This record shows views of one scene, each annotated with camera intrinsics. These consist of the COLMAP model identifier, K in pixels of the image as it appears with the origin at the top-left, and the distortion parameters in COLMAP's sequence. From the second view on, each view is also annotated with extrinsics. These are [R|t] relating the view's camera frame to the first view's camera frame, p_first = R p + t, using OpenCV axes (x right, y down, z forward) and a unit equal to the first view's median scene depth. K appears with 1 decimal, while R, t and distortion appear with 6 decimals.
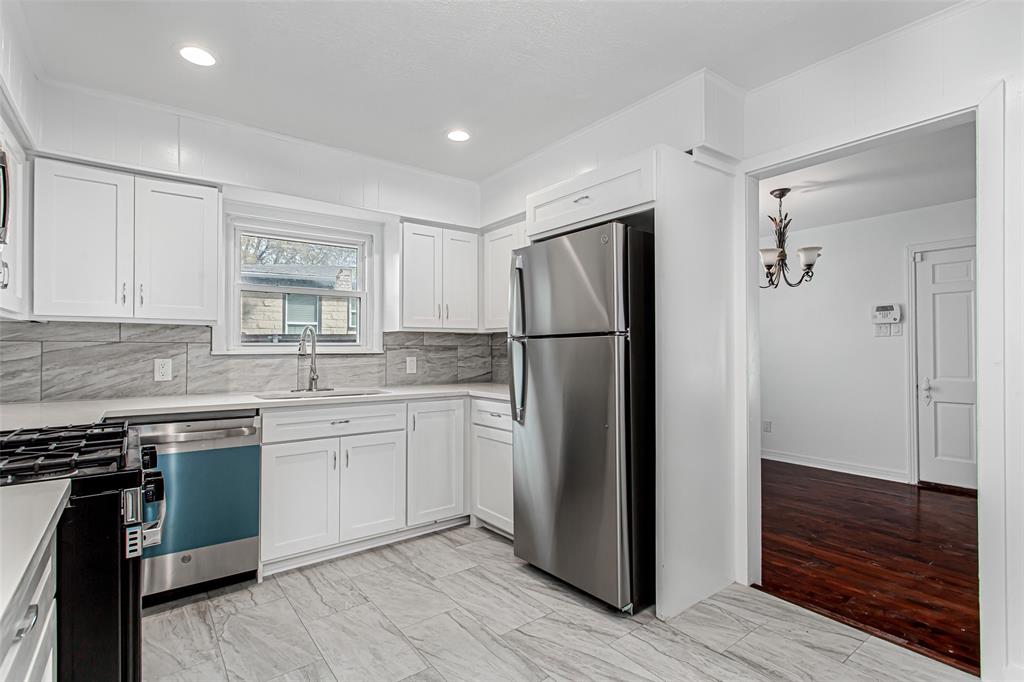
lens RADIAL K [[492.8, 0, 517.5], [0, 492.8, 344.9], [0, 0, 1]] dist [-0.002786, 0.002316]
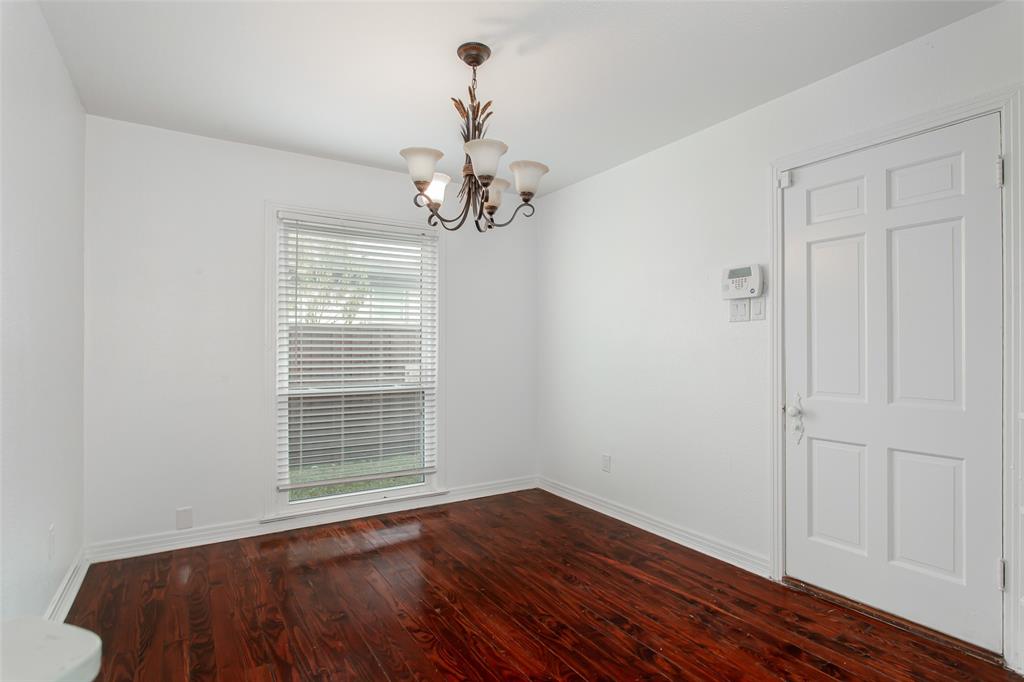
lens RADIAL K [[518.5, 0, 516.4], [0, 518.5, 345.3], [0, 0, 1]] dist [-0.009673, 0.000566]
pose [[0.994383, 0.004100, -0.105760, 0.578276], [-0.003640, 0.999983, 0.004544, 0.009825], [0.105776, -0.004134, 0.994381, 0.384820]]
